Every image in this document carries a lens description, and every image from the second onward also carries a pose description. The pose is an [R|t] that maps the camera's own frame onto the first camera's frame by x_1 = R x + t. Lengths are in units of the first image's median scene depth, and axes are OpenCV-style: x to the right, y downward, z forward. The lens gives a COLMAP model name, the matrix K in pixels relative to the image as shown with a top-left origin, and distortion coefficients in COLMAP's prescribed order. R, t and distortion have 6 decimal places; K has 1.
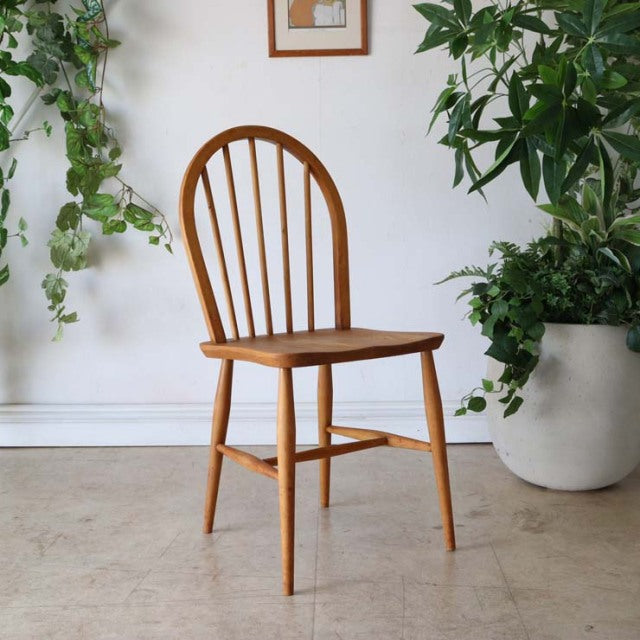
lens RADIAL K [[1155.4, 0, 320.0], [0, 1155.4, 320.0], [0, 0, 1]] dist [-0.066299, 0.253613]
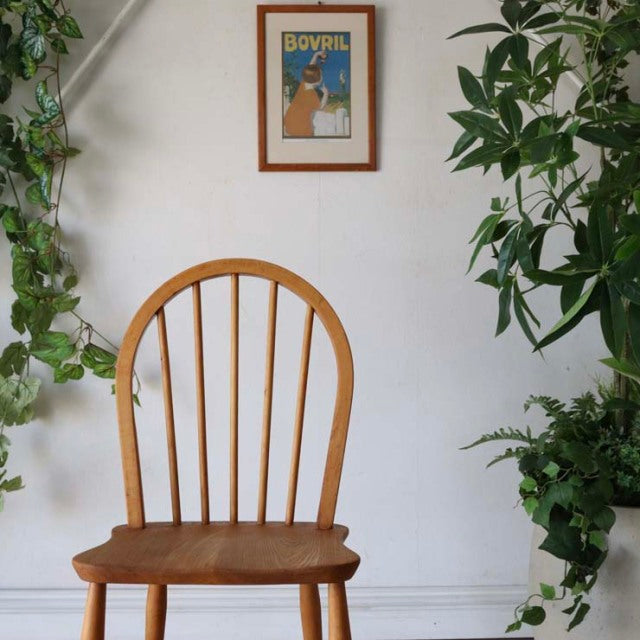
lens RADIAL K [[1125.4, 0, 320.0], [0, 1125.4, 320.0], [0, 0, 1]] dist [-0.021373, 0.090348]
pose [[0.998830, 0.011437, 0.046991, -0.038578], [-0.007142, 0.995863, -0.090590, -0.047185], [-0.047832, 0.090148, 0.994779, 0.195589]]
